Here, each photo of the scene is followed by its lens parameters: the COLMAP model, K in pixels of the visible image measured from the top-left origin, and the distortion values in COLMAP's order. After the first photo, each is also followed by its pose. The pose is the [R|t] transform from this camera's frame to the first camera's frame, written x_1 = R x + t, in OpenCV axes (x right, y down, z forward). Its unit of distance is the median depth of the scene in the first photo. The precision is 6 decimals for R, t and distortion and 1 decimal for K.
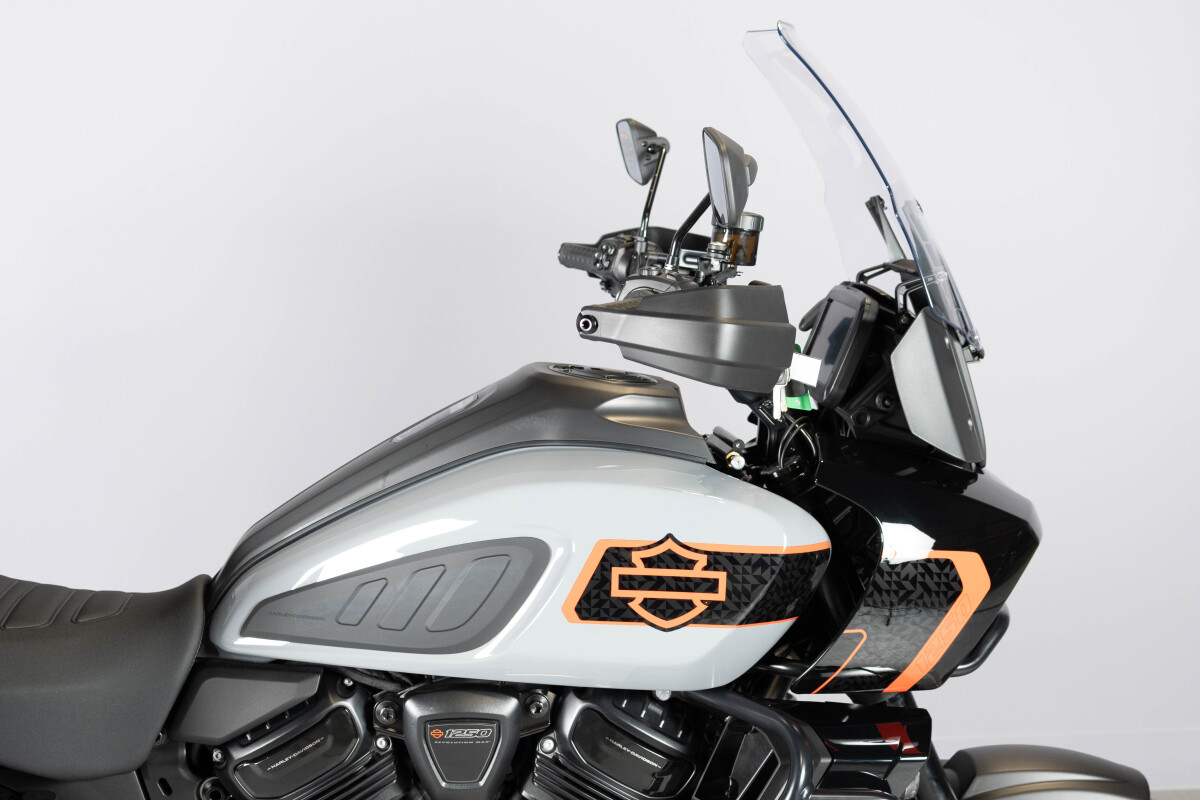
lens RADIAL K [[1856.5, 0, 600.0], [0, 1856.5, 400.0], [0, 0, 1]] dist [-0.001366, -0.023068]
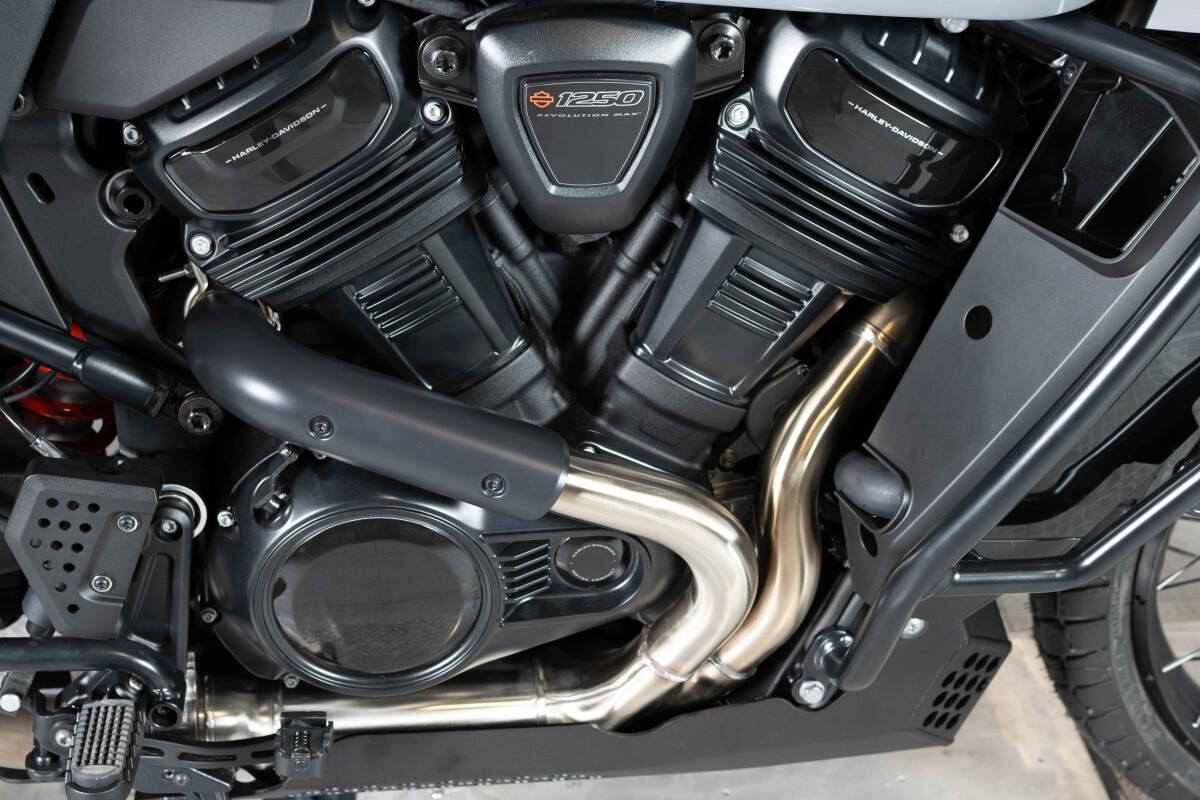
lens RADIAL K [[1856.5, 0, 600.0], [0, 1856.5, 400.0], [0, 0, 1]] dist [-0.001366, -0.023068]
pose [[0.999454, -0.008218, 0.031989, -0.087221], [-0.005042, 0.919229, 0.393692, 0.048292], [-0.032640, -0.393638, 0.918686, 0.467509]]
